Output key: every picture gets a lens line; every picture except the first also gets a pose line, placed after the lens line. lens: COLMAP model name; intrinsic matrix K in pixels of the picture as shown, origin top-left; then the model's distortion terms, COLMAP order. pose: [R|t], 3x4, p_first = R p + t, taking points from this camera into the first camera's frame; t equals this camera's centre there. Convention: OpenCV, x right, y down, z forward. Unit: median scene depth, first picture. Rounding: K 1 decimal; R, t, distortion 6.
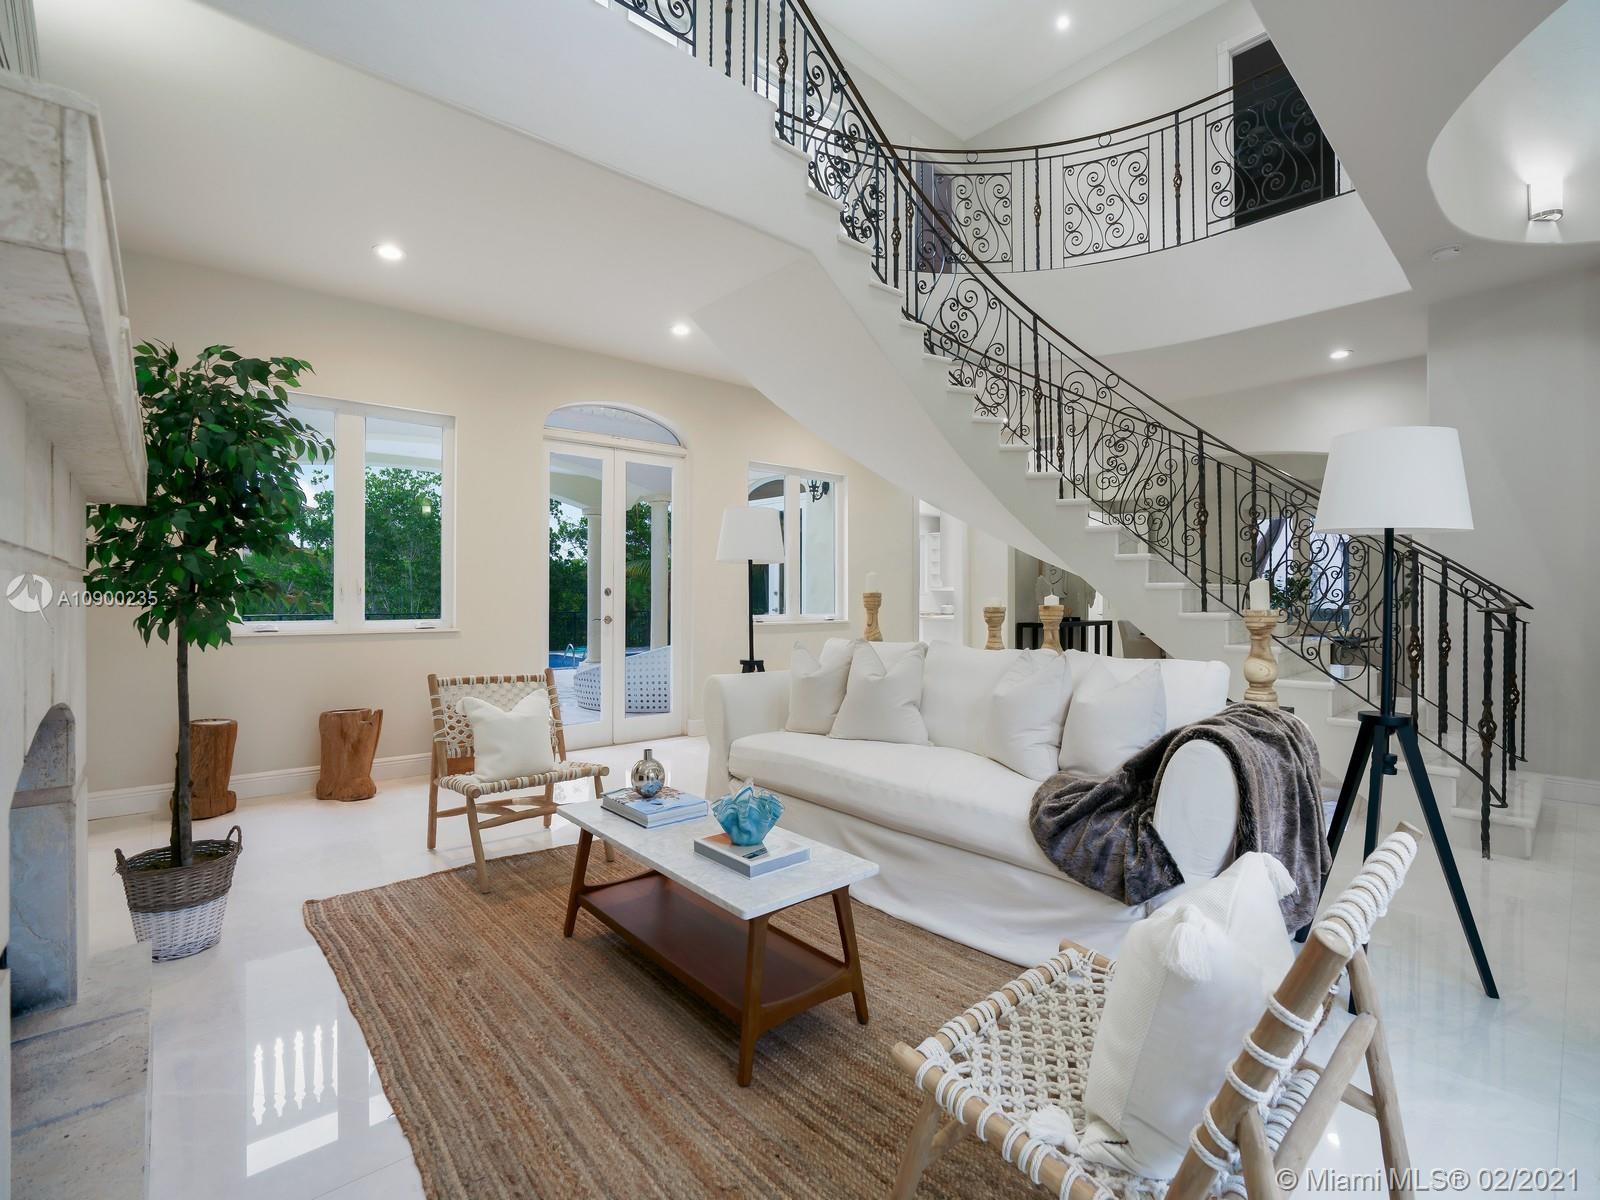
lens RADIAL K [[746.1, 0, 800.0], [0, 746.1, 600.0], [0, 0, 1]] dist [-0.050347, 0.001186]
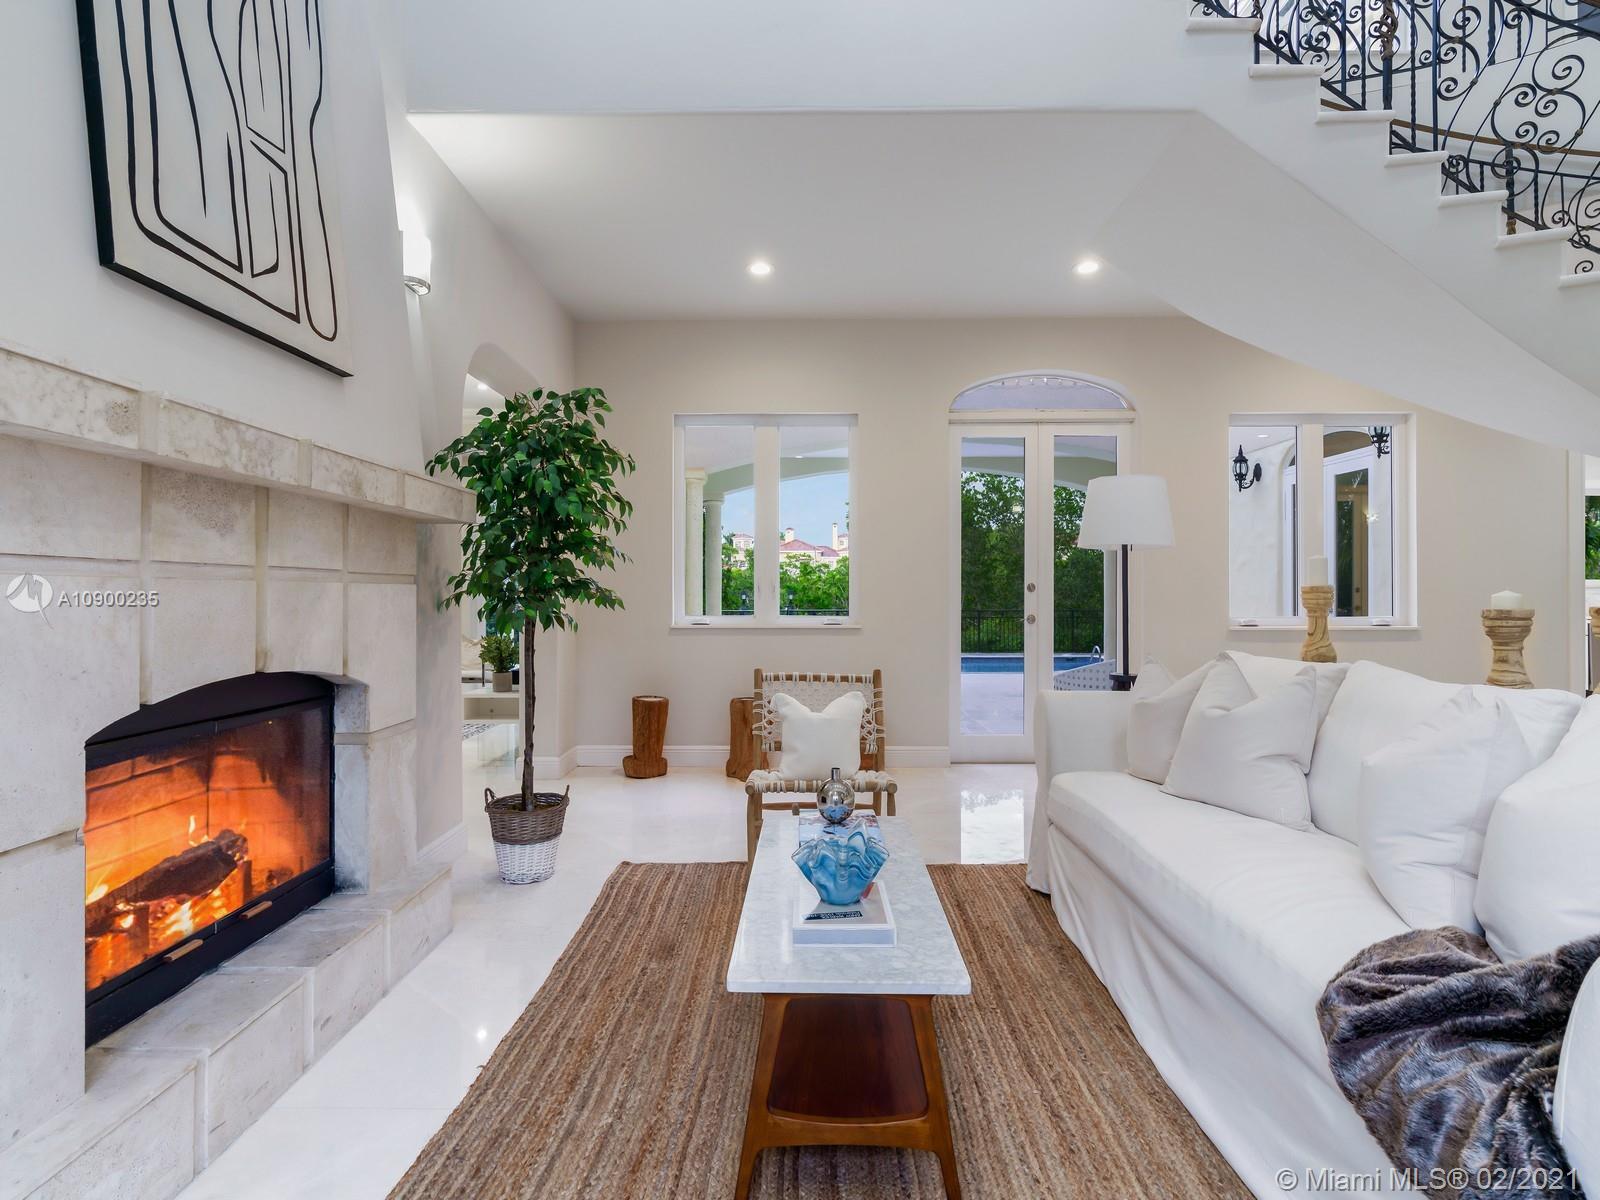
lens RADIAL K [[794.3, 0, 797.0], [0, 794.3, 594.9], [0, 0, 1]] dist [-0.018651, 0.009426]
pose [[0.739033, -0.002037, -0.673666, 0.325982], [-0.000110, 0.999995, -0.003144, 0.000838], [0.673669, 0.002398, 0.739029, 0.237517]]
